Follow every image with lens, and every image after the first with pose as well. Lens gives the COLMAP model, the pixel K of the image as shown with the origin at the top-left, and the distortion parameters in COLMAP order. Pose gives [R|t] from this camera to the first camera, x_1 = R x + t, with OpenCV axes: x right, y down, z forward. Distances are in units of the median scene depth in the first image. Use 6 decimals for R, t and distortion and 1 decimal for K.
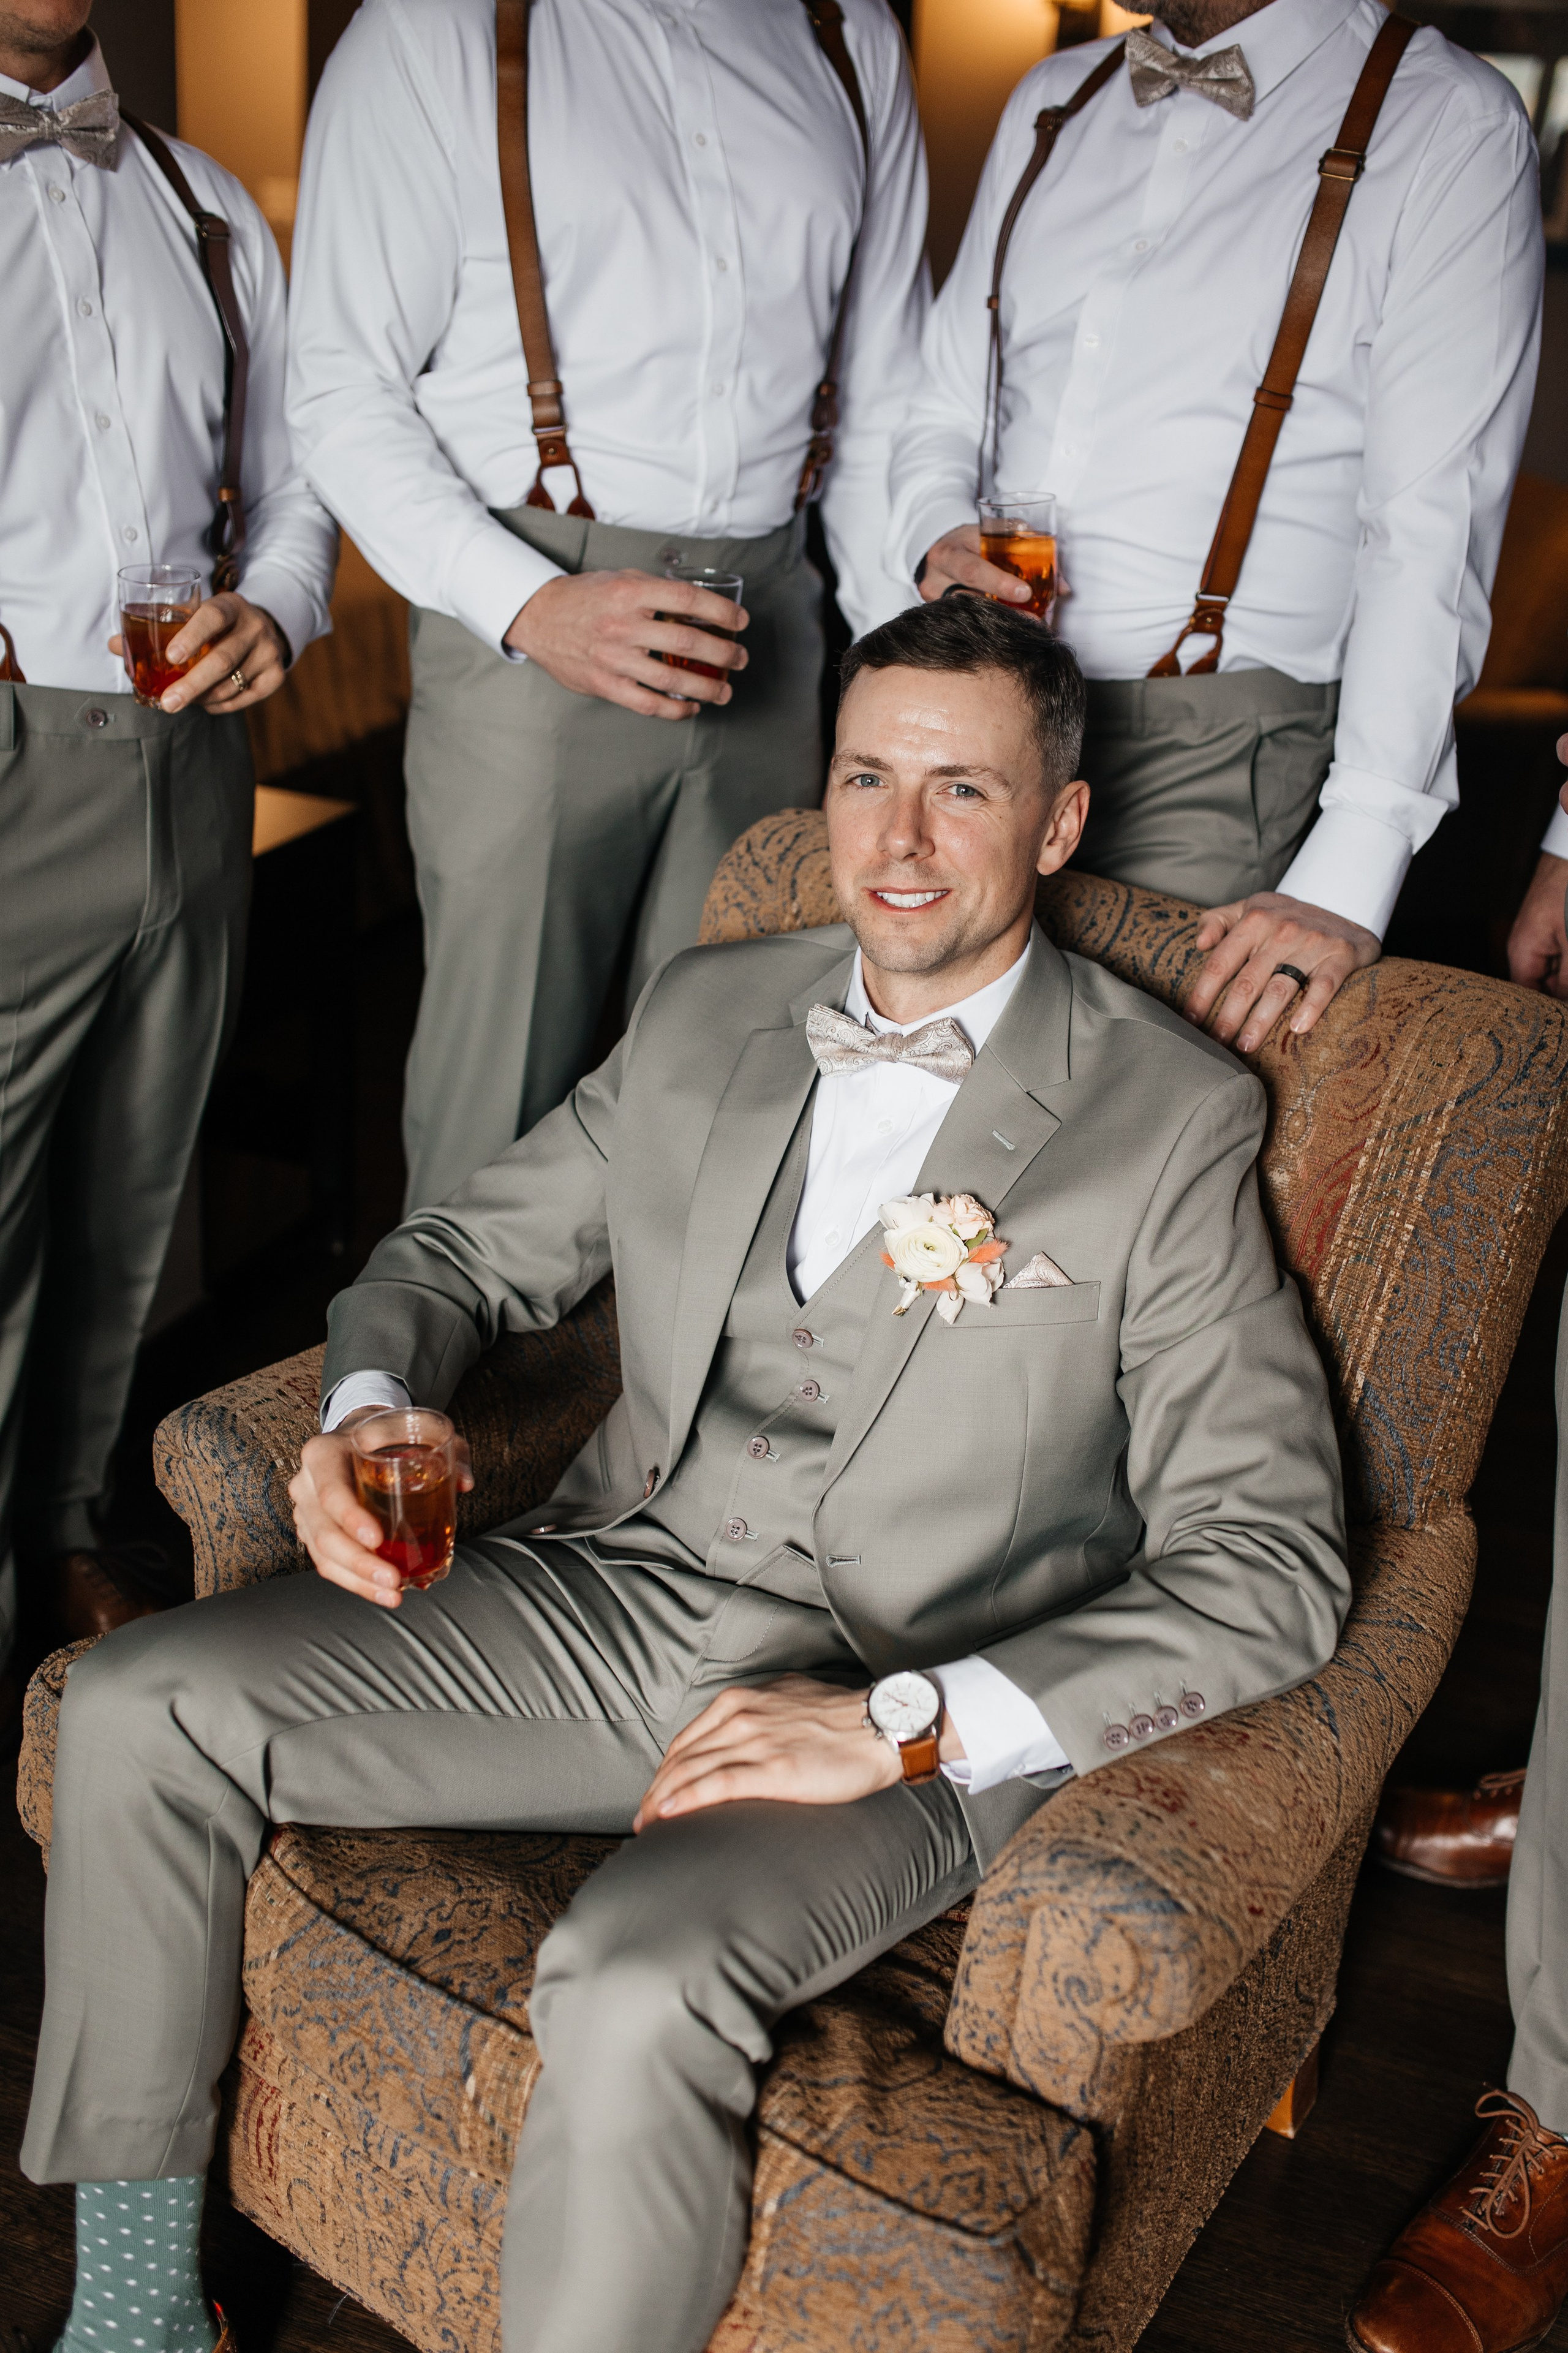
lens RADIAL K [[2549.7, 0, 720.2], [0, 2549.7, 1285.2], [0, 0, 1]] dist [-0.218082, 0.650446]
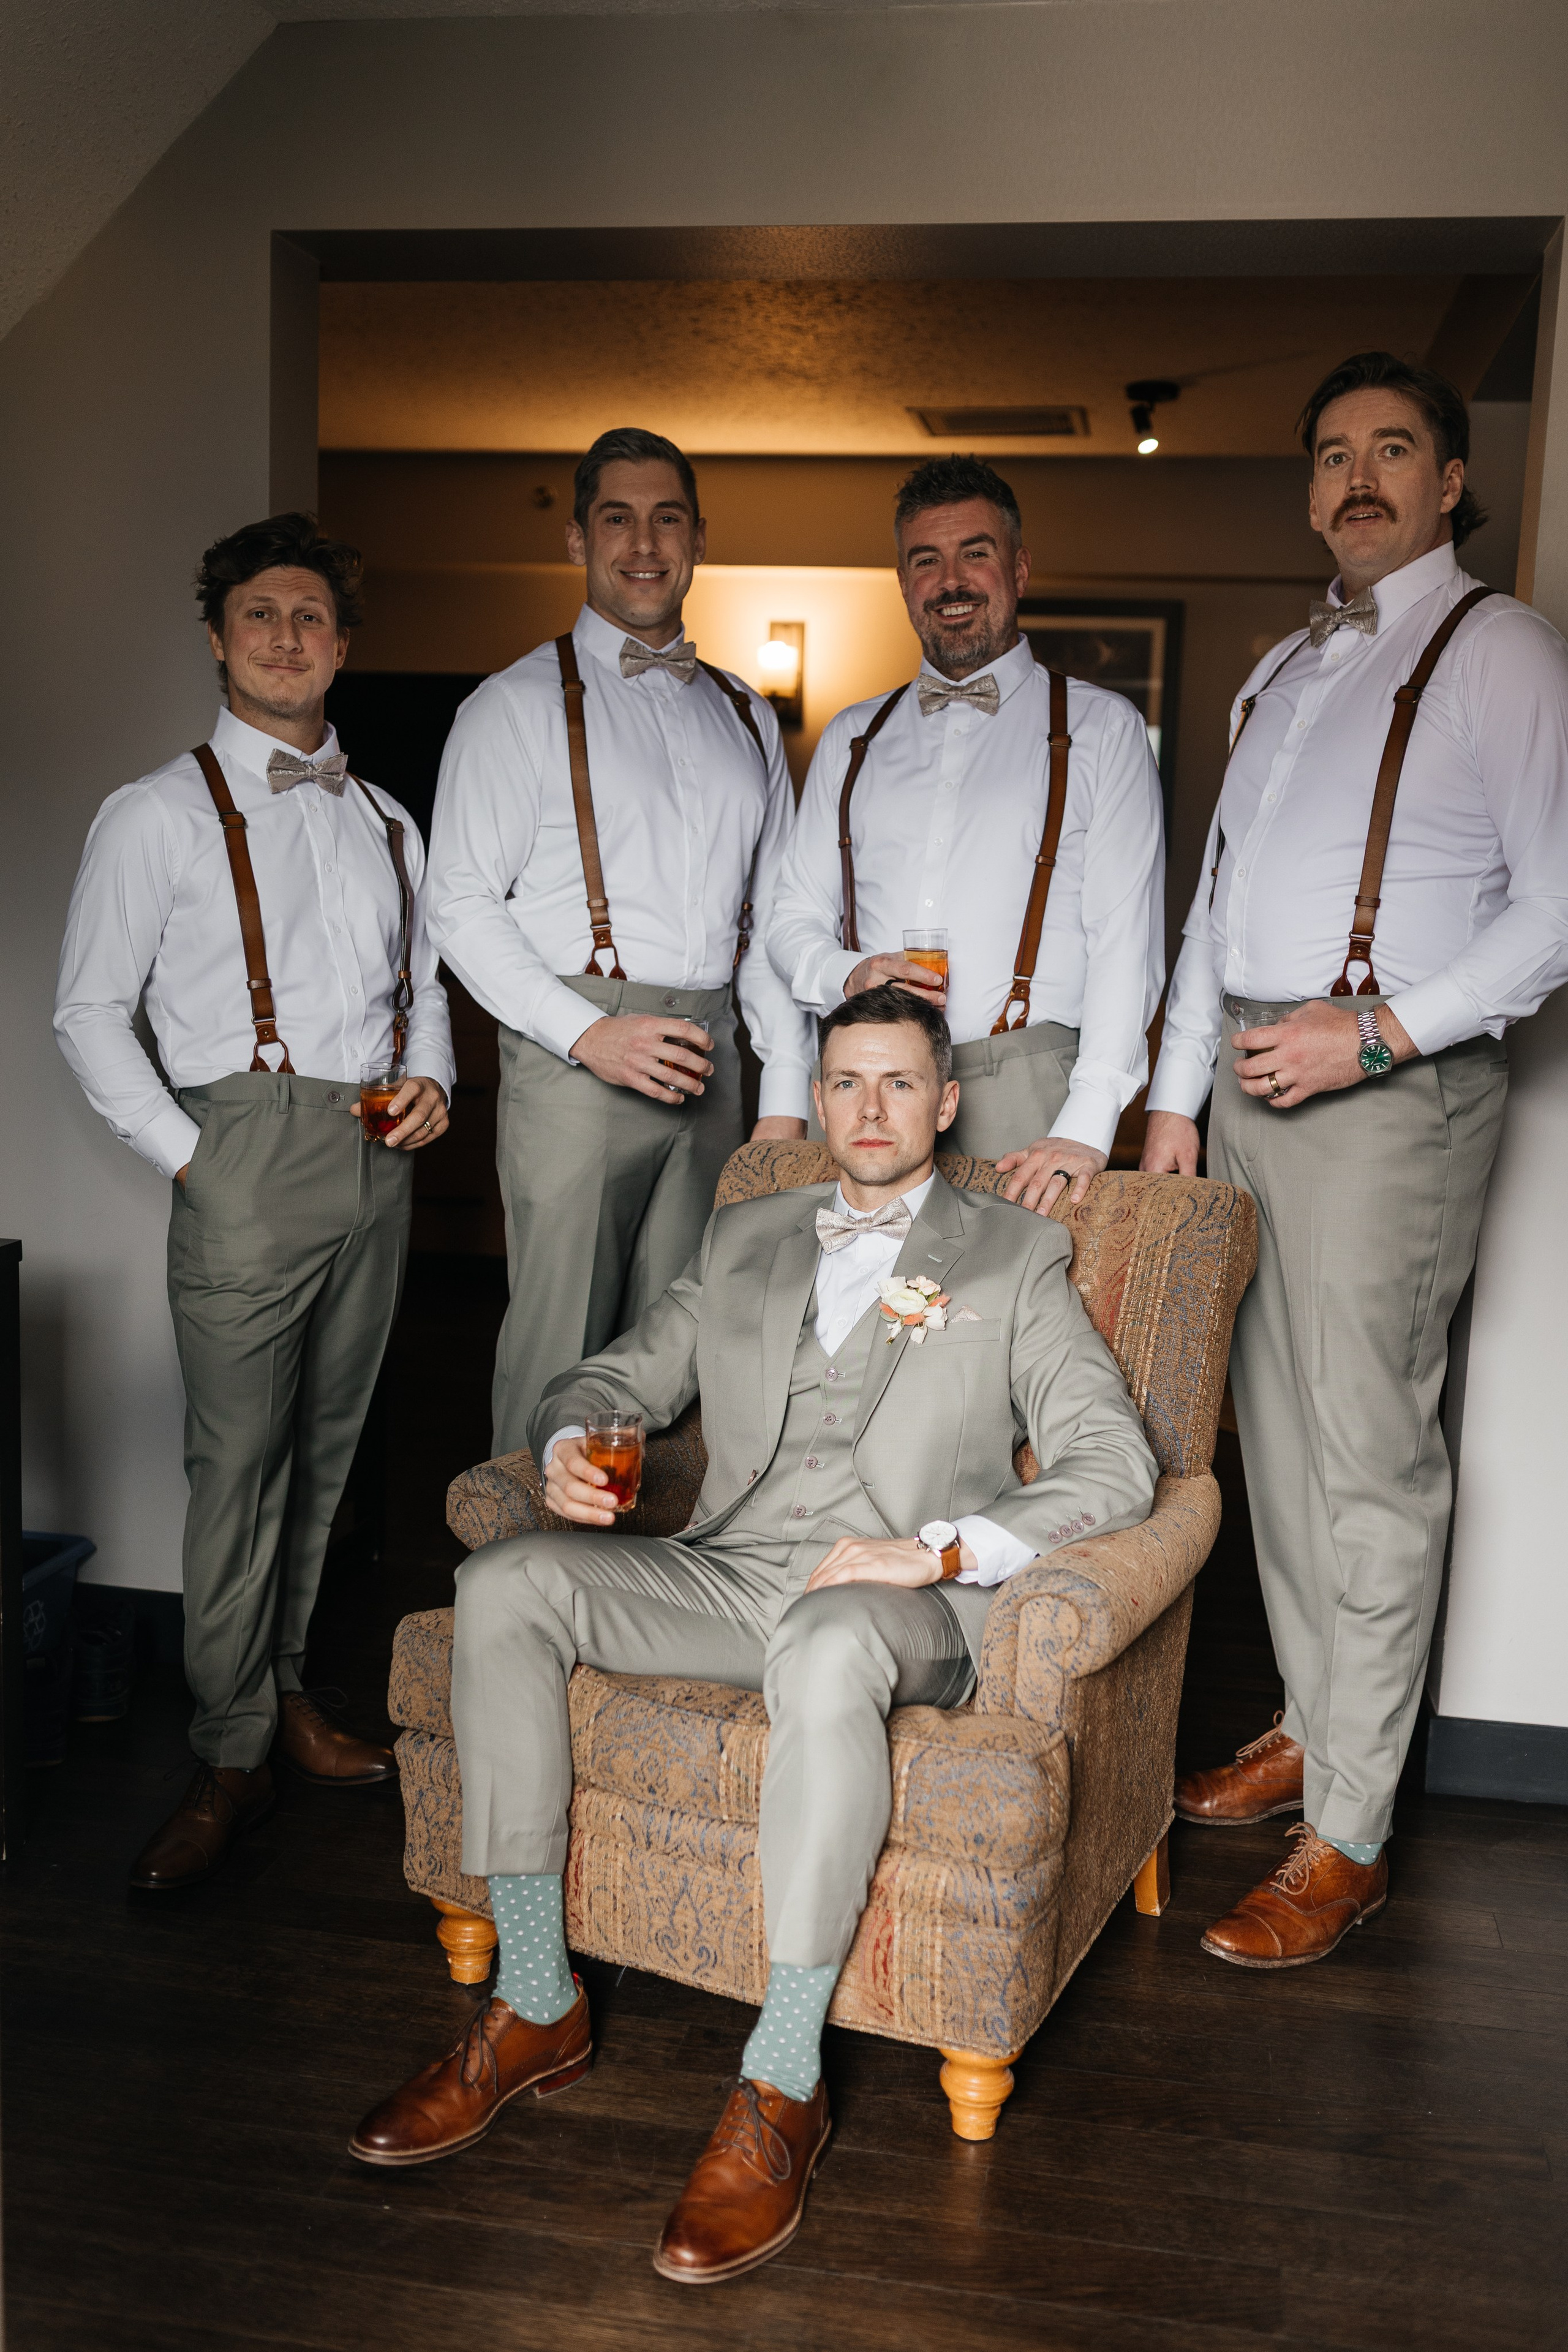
lens RADIAL K [[2427.4, 0, 784.0], [0, 2427.4, 1176.0], [0, 0, 1]] dist [0.006020, -0.005280]
pose [[0.987506, -0.050883, 0.149137, -0.253572], [0.087898, 0.963380, -0.253325, 0.309919], [-0.130786, 0.263269, 0.955816, -0.674574]]
